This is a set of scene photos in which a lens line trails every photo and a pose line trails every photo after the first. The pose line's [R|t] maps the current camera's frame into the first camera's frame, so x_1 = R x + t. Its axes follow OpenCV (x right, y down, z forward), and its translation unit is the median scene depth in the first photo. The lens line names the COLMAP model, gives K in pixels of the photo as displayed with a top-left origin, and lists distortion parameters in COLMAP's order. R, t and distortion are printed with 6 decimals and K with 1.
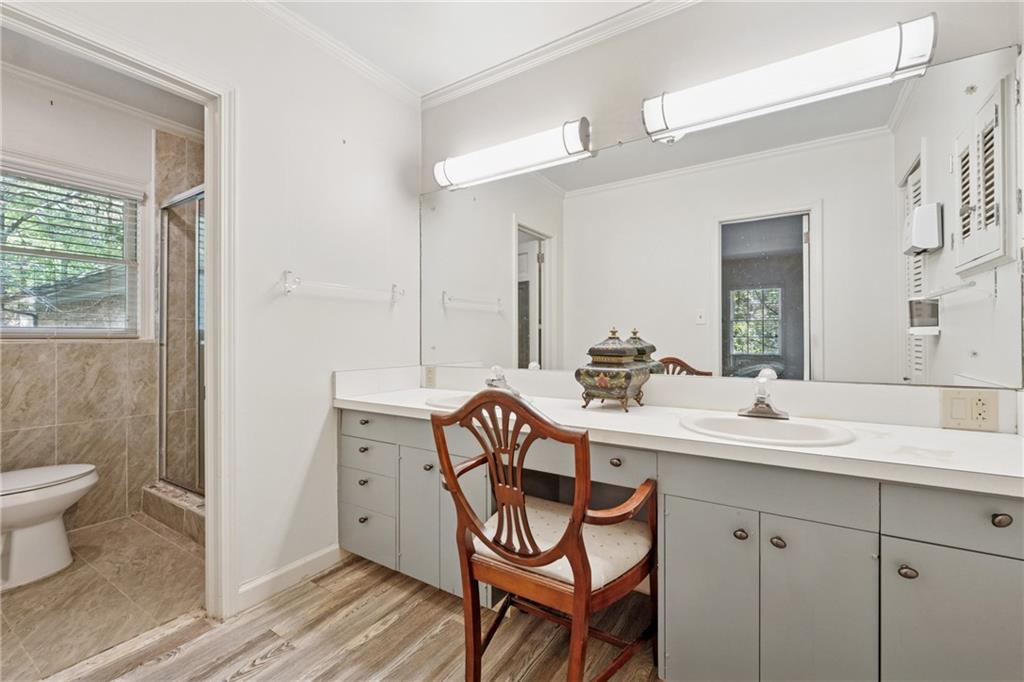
lens RADIAL K [[432.7, 0, 510.7], [0, 432.7, 342.8], [0, 0, 1]] dist [-0.003109, 0.000395]
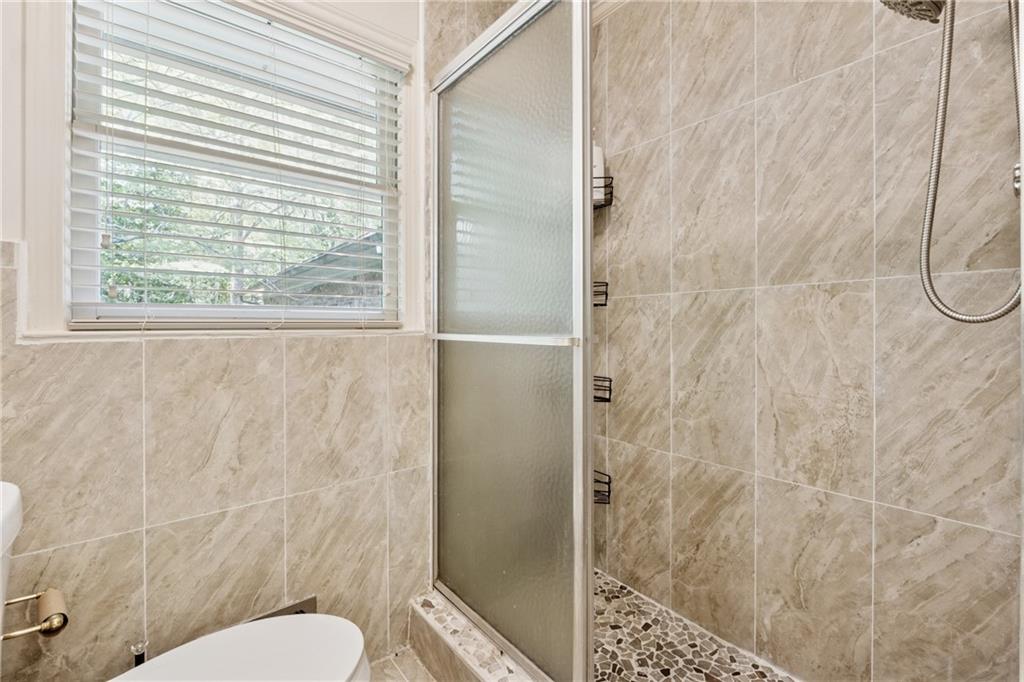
lens RADIAL K [[432.7, 0, 513.0], [0, 432.7, 334.4], [0, 0, 1]] dist [-0.003109, 0.000395]
pose [[0.947022, -0.000918, -0.321167, -0.585224], [0.002476, 0.999987, 0.004442, -0.004151], [0.321158, -0.005002, 0.947012, 0.556878]]
